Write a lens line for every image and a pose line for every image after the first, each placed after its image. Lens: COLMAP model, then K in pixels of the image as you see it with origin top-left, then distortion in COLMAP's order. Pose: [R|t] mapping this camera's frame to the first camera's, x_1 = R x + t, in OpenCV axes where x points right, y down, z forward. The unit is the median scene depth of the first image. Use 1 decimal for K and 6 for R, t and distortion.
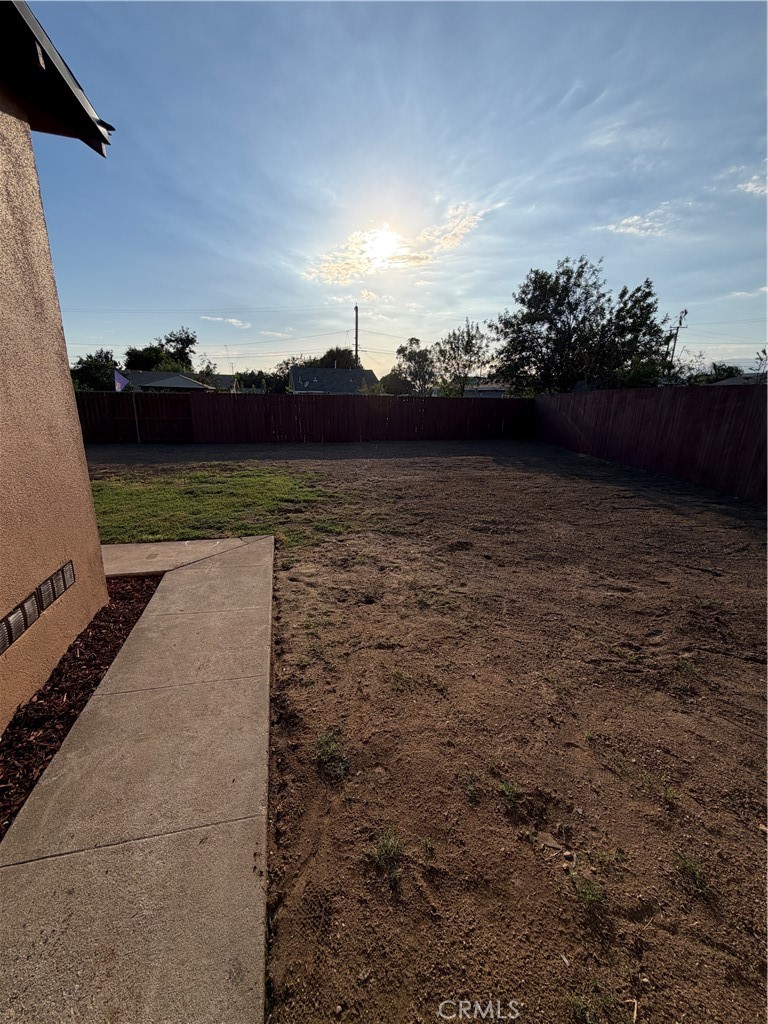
lens RADIAL K [[408.9, 0, 383.9], [0, 408.9, 509.2], [0, 0, 1]] dist [-0.000149, 0.000217]
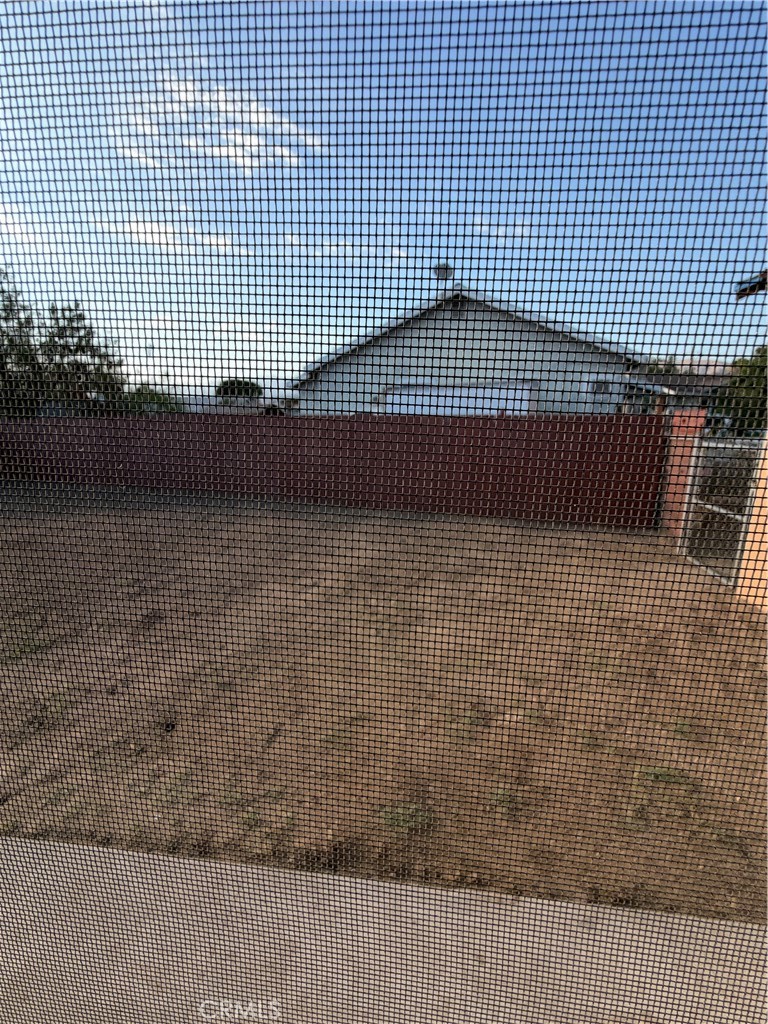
lens RADIAL K [[408.9, 0, 383.9], [0, 408.9, 509.2], [0, 0, 1]] dist [-0.000149, 0.000217]
pose [[0.368600, -0.212458, 0.904984, -0.618723], [0.249488, 0.960425, 0.123857, -0.200118], [-0.895483, 0.180129, 0.407018, 0.327779]]
